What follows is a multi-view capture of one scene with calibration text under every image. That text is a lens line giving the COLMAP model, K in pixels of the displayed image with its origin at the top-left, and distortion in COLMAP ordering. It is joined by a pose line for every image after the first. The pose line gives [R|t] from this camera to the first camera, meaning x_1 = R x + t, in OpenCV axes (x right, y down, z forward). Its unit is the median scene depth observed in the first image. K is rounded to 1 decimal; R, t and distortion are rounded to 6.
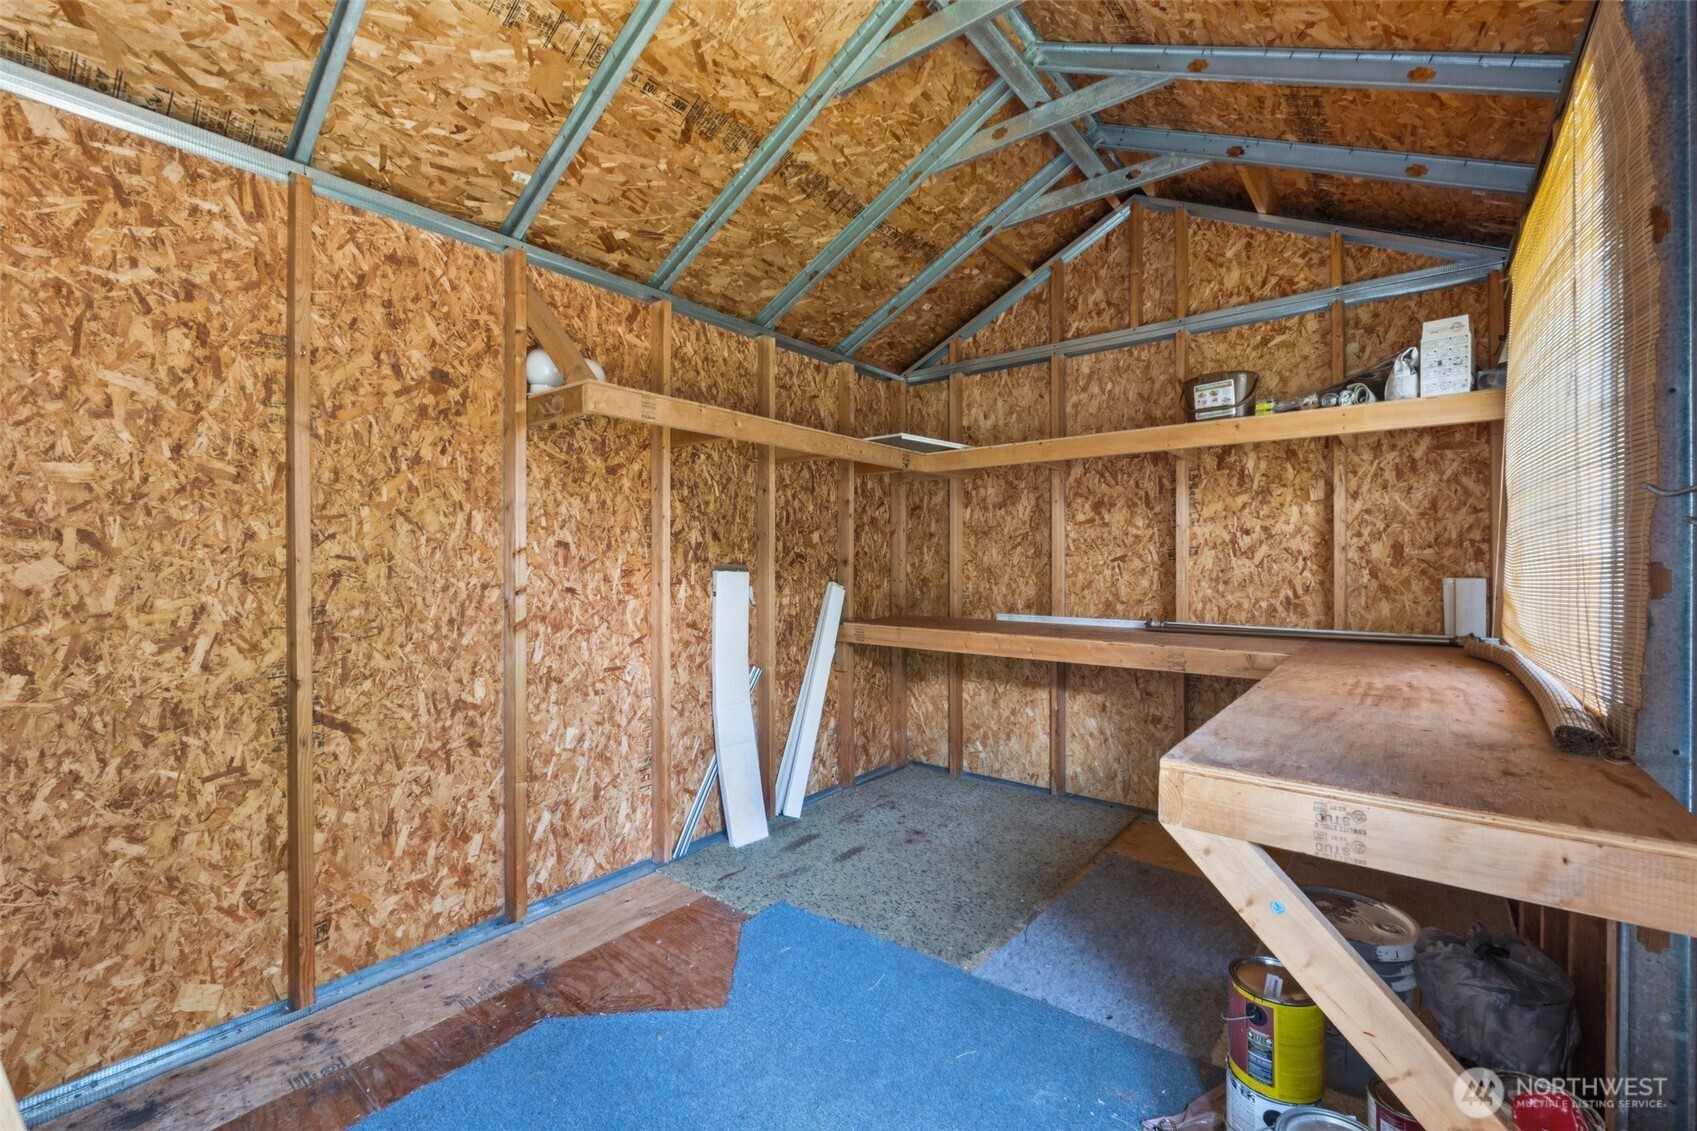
lens RADIAL K [[699.1, 0, 850.3], [0, 699.1, 564.0], [0, 0, 1]] dist [-0.010894, -0.000929]
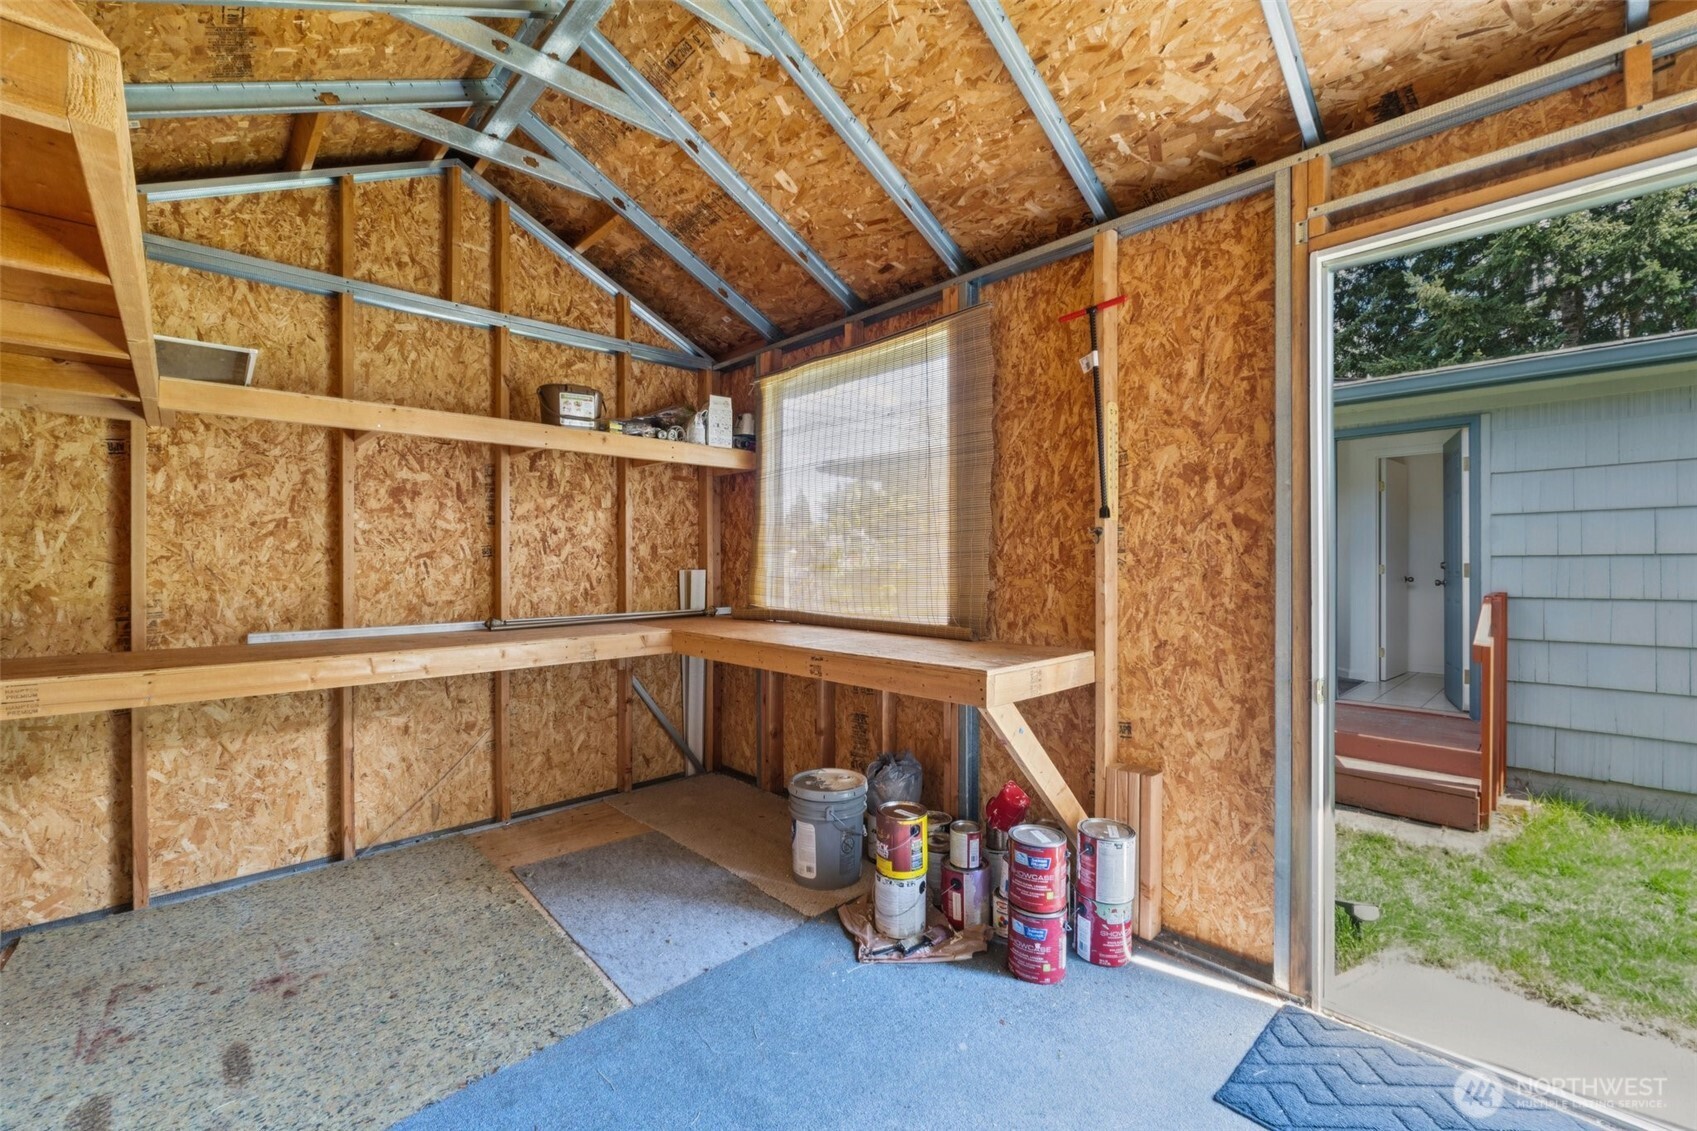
lens RADIAL K [[699.1, 0, 848.3], [0, 699.1, 561.6], [0, 0, 1]] dist [-0.010894, -0.000929]
pose [[0.141109, -0.001568, 0.989993, -0.444097], [0.005867, 0.999983, 0.000747, 0.003234], [-0.989977, 0.005703, 0.141116, 0.379000]]
